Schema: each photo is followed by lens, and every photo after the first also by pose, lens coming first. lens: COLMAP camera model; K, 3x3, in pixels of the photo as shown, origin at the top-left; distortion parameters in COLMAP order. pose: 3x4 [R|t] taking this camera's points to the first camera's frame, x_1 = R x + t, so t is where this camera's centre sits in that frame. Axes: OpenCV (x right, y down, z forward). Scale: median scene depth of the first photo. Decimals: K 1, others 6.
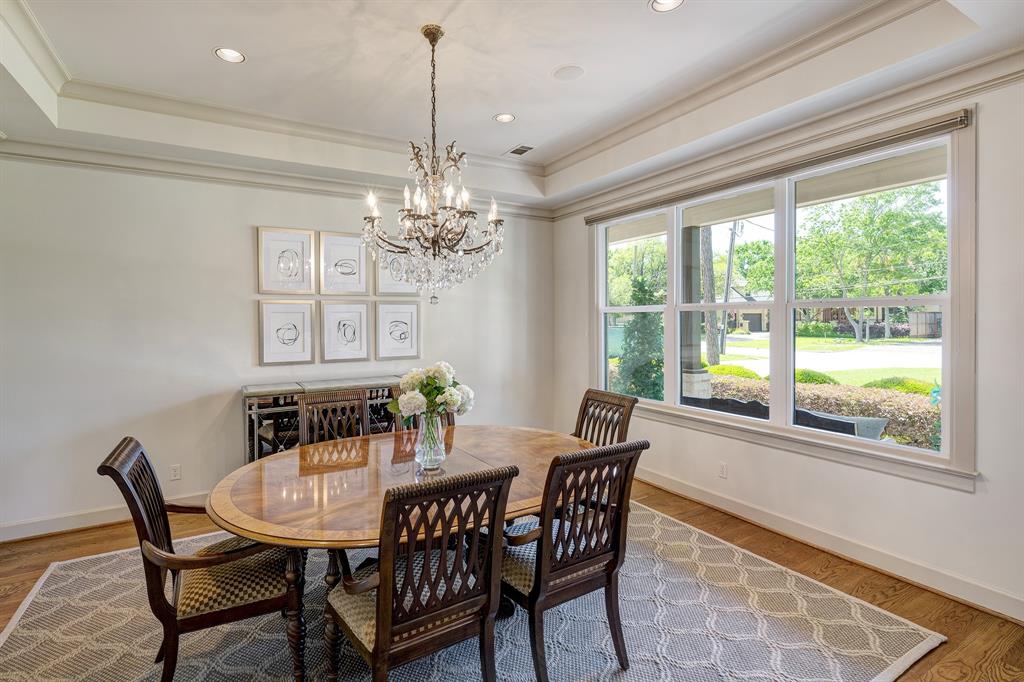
lens RADIAL K [[487.1, 0, 511.1], [0, 487.1, 329.0], [0, 0, 1]] dist [-0.000376, -0.000111]
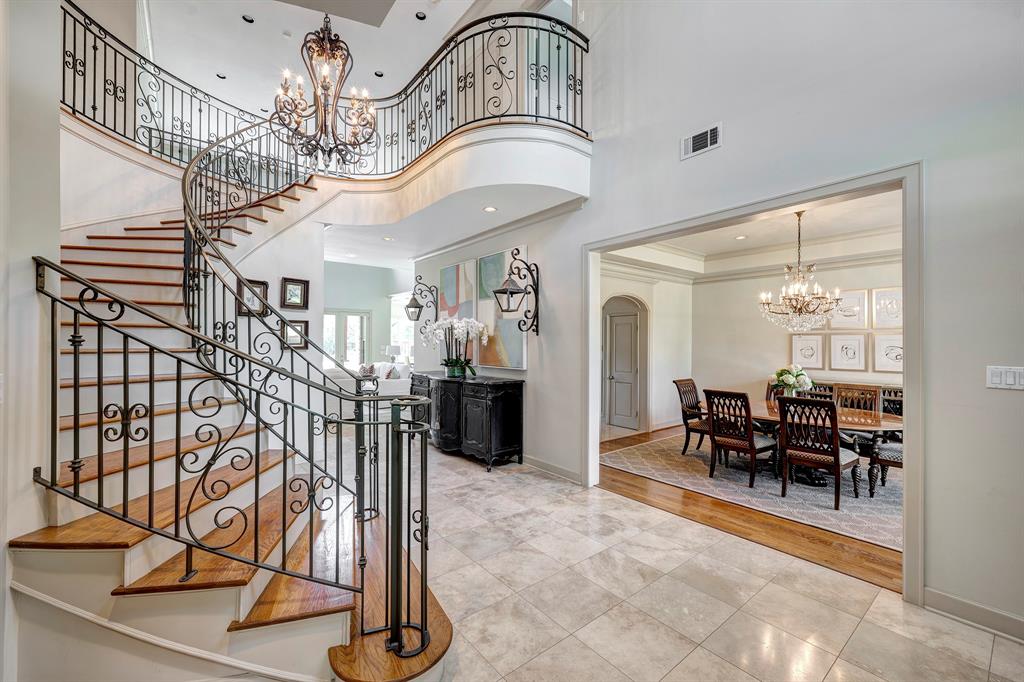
lens RADIAL K [[416.8, 0, 512.0], [0, 416.8, 341.0], [0, 0, 1]] dist [0.000033, -0.000001]
pose [[0.138839, 0.003318, -0.990309, 1.484545], [-0.013587, 0.999907, 0.001445, -0.020281], [0.990222, 0.013254, 0.138871, -0.498751]]
